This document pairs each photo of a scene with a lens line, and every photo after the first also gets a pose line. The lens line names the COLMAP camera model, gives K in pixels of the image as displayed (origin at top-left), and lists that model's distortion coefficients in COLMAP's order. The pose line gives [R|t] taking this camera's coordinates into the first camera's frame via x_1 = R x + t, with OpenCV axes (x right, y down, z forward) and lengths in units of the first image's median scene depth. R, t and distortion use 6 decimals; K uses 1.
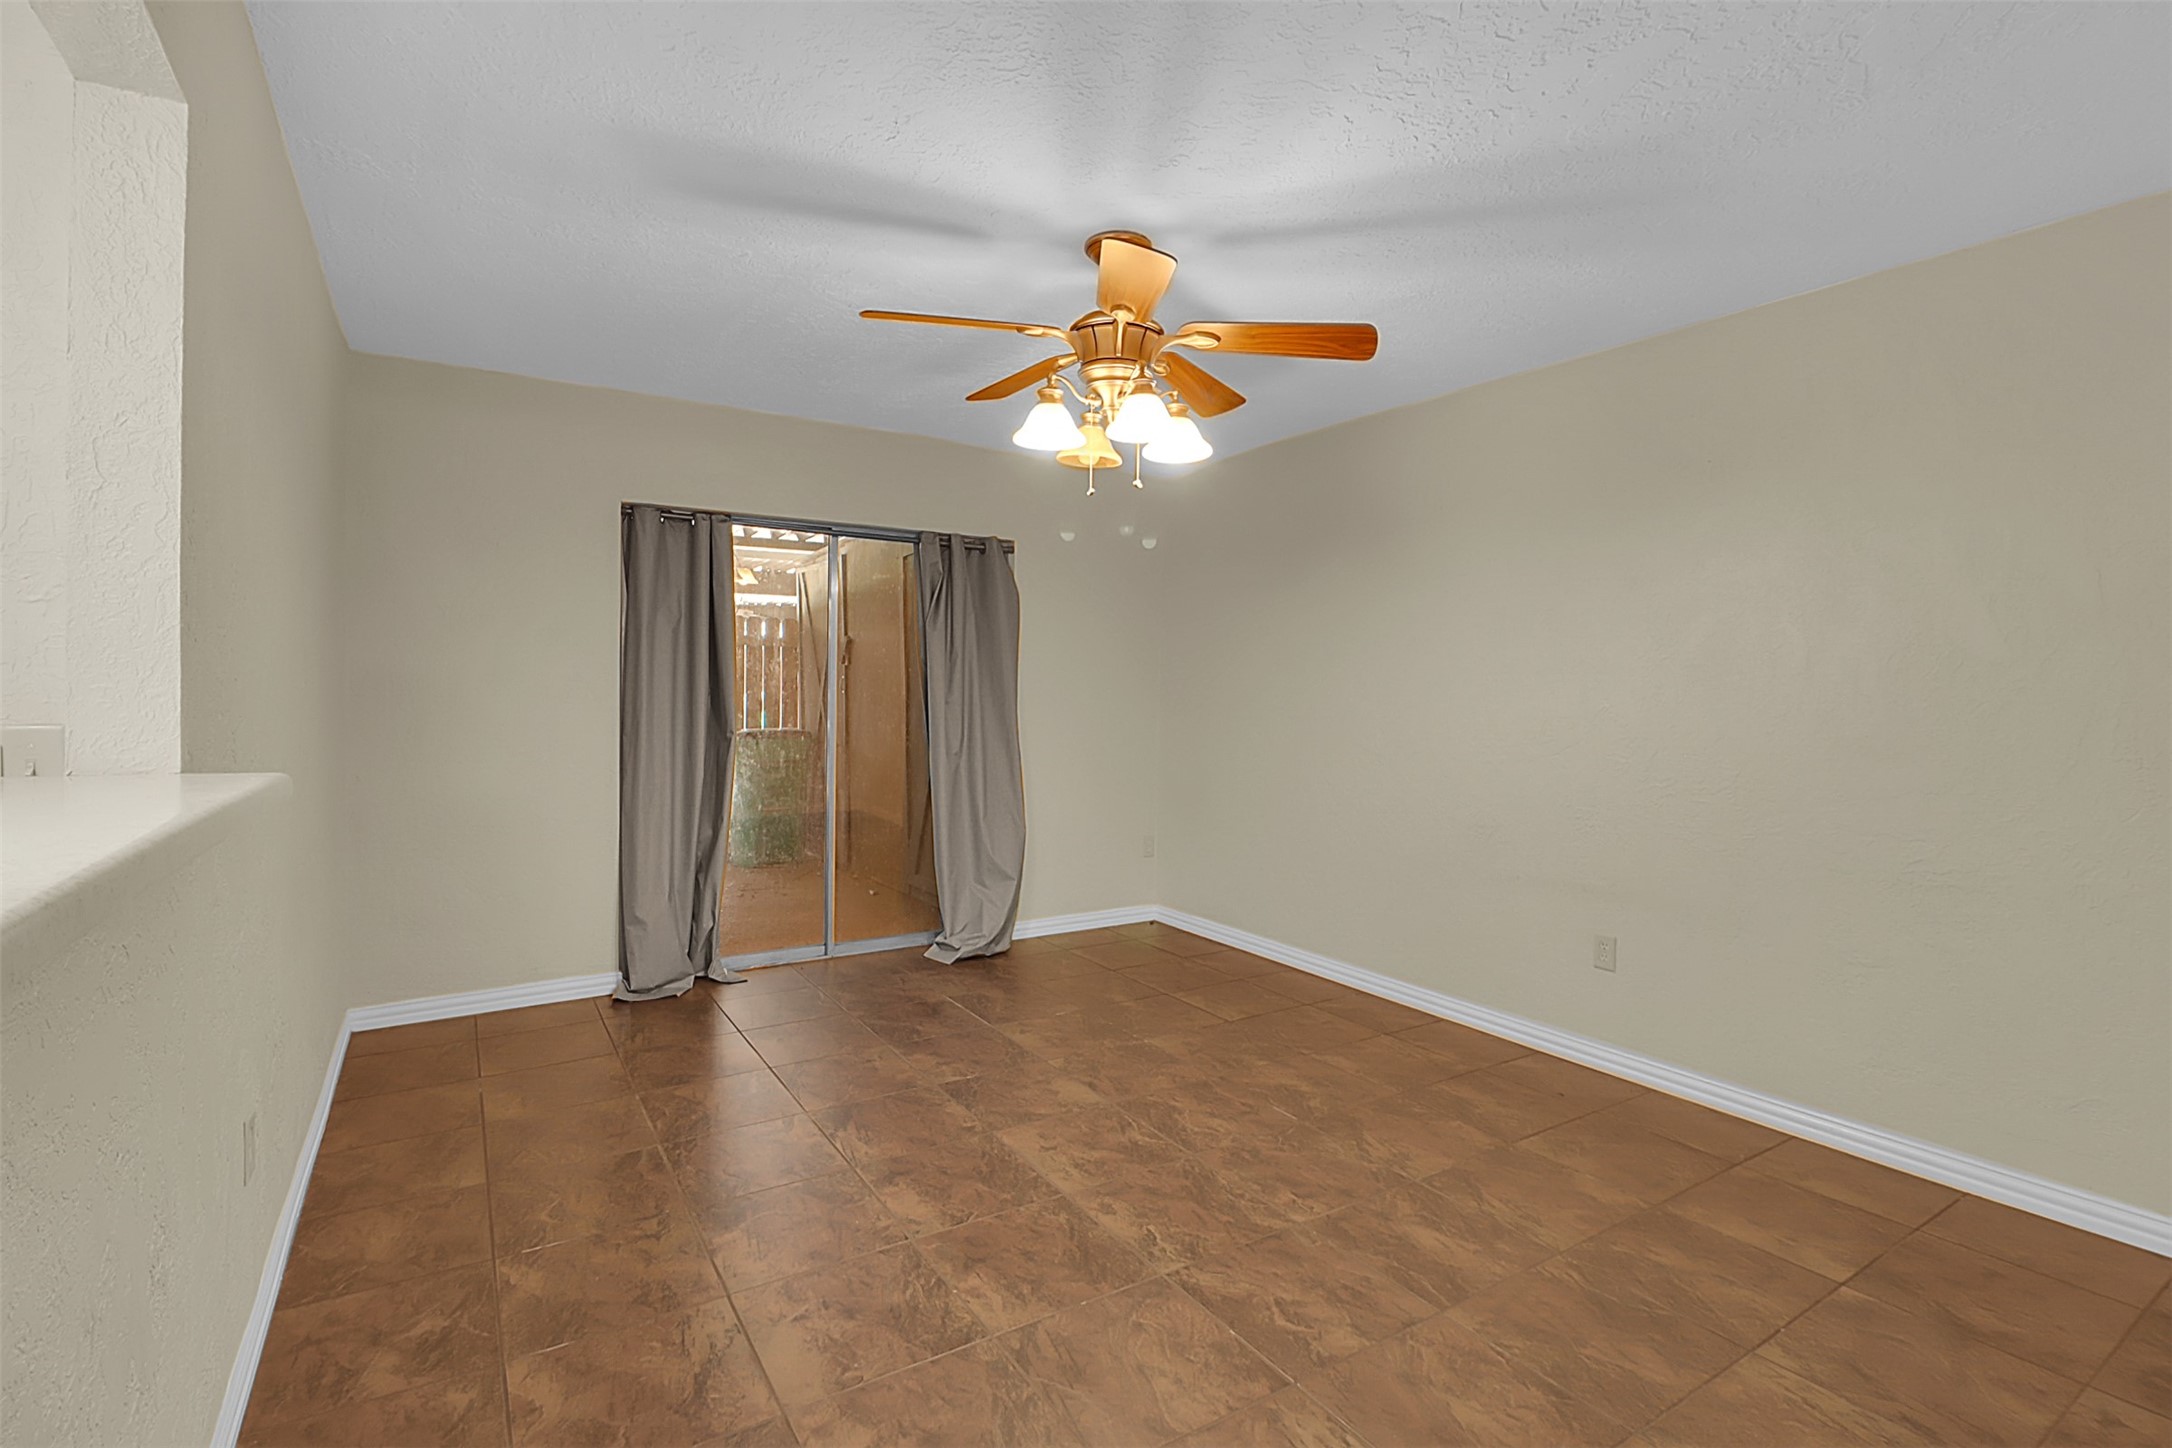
lens RADIAL K [[1053.6, 0, 1090.6], [0, 1053.6, 713.2], [0, 0, 1]] dist [-0.029370, -0.005534]
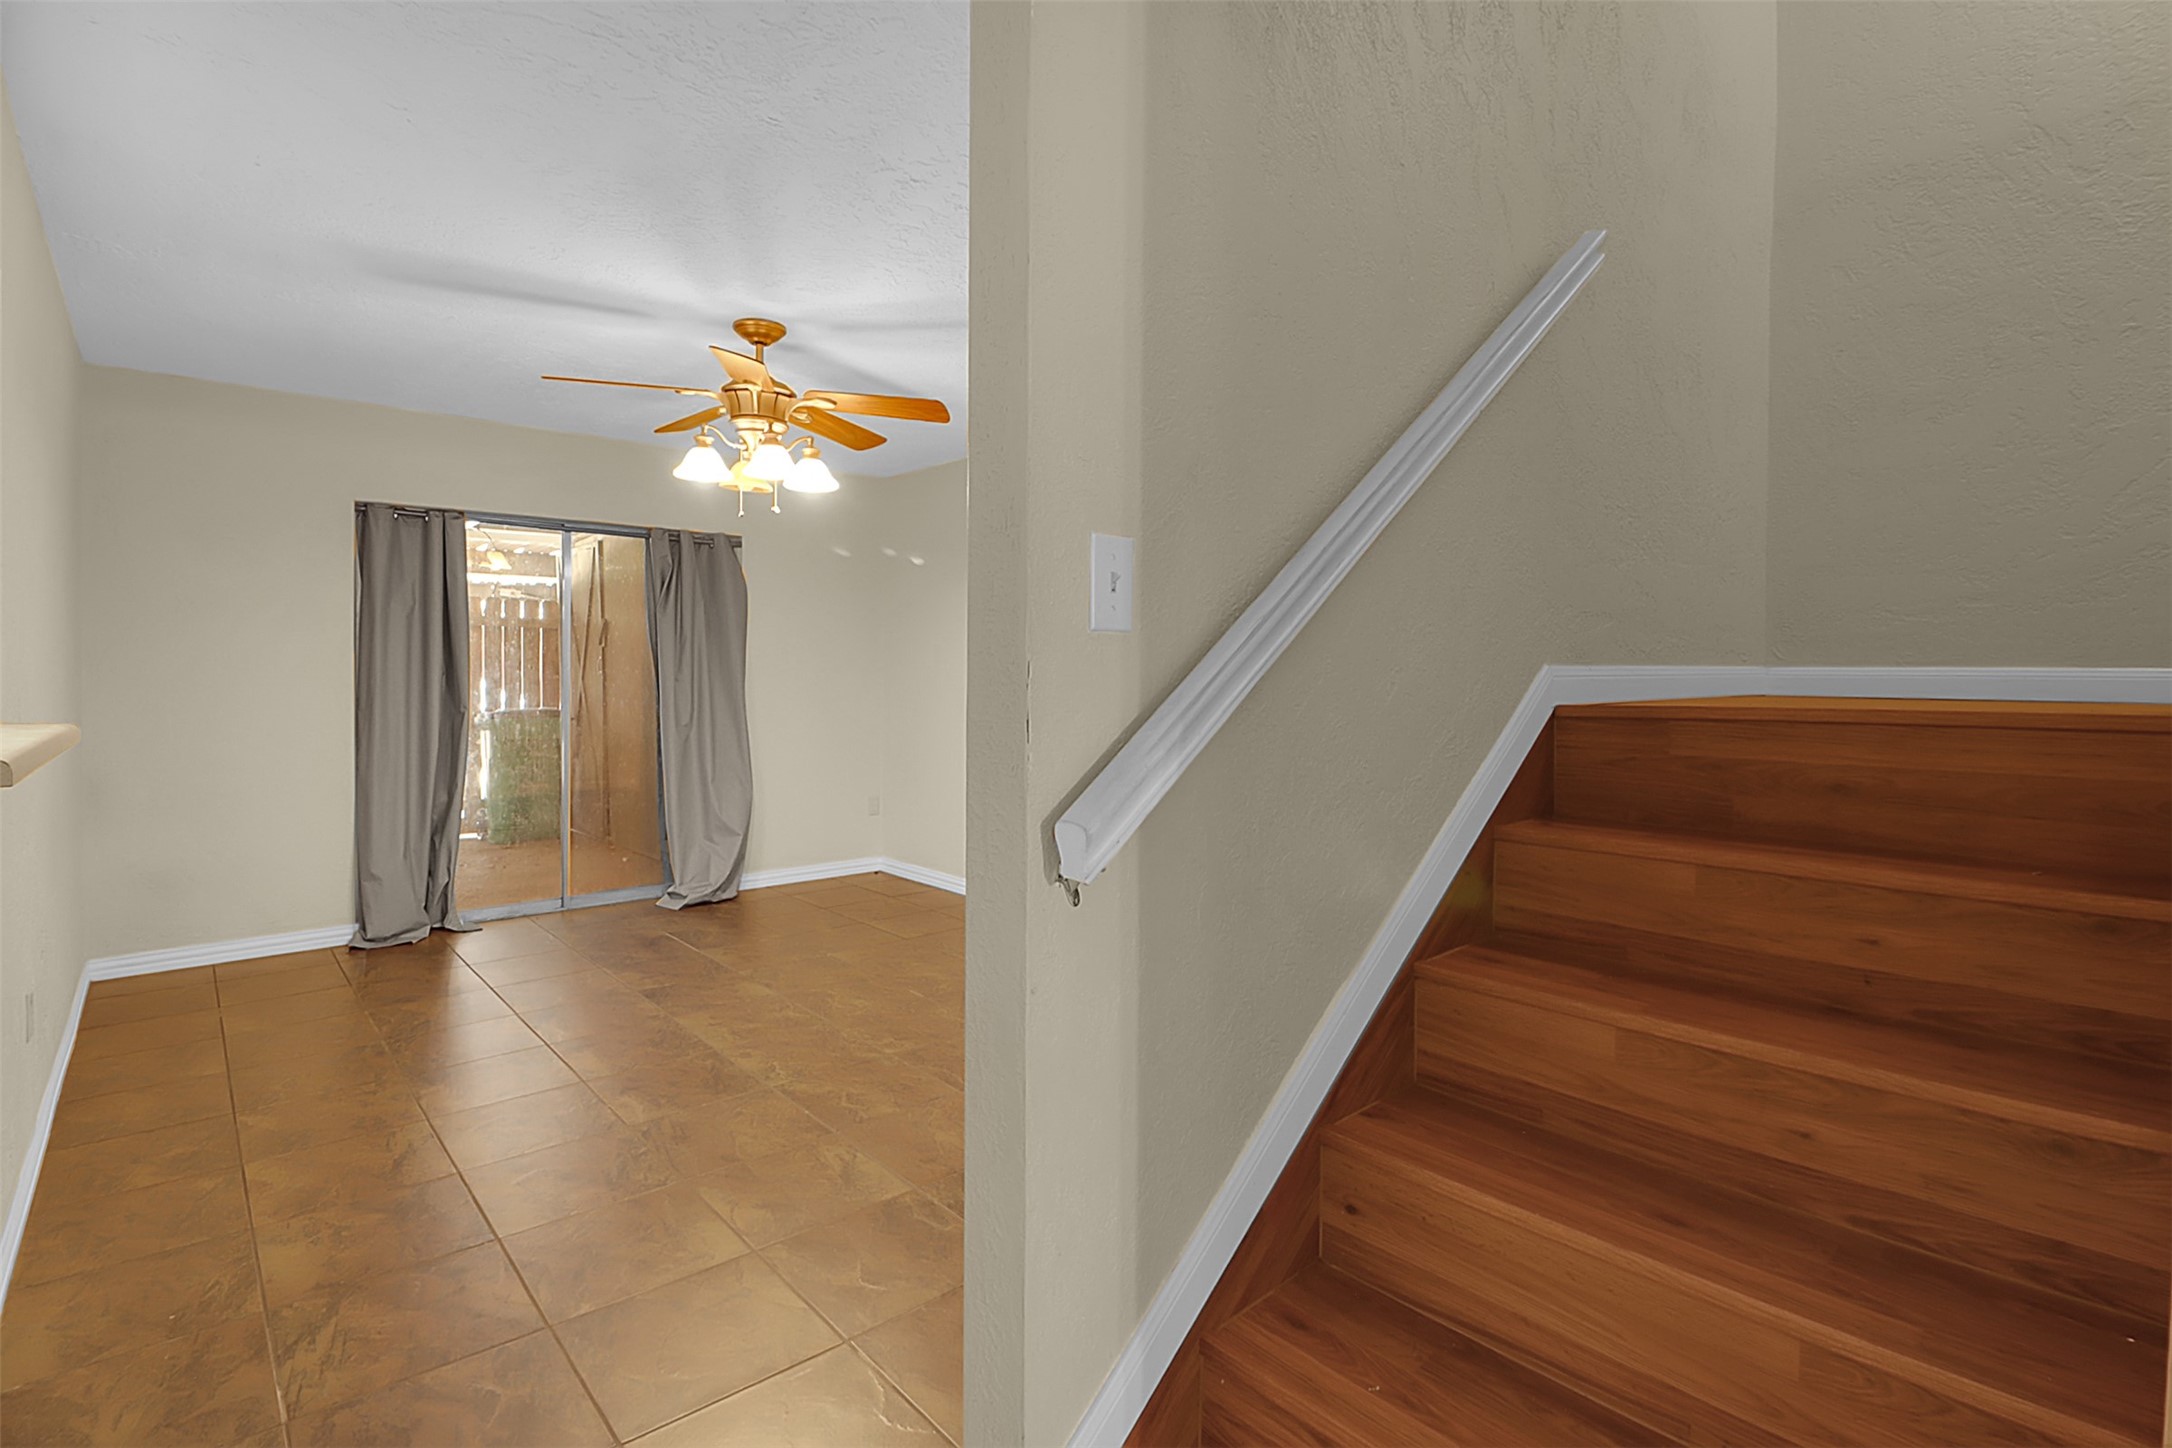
lens RADIAL K [[1053.6, 0, 1114.9], [0, 1053.6, 690.5], [0, 0, 1]] dist [-0.029370, -0.005534]
pose [[0.981345, -0.008898, 0.192051, 0.134467], [0.009375, 0.999955, -0.001575, 0.009103], [-0.192028, 0.003346, 0.981384, -0.238480]]
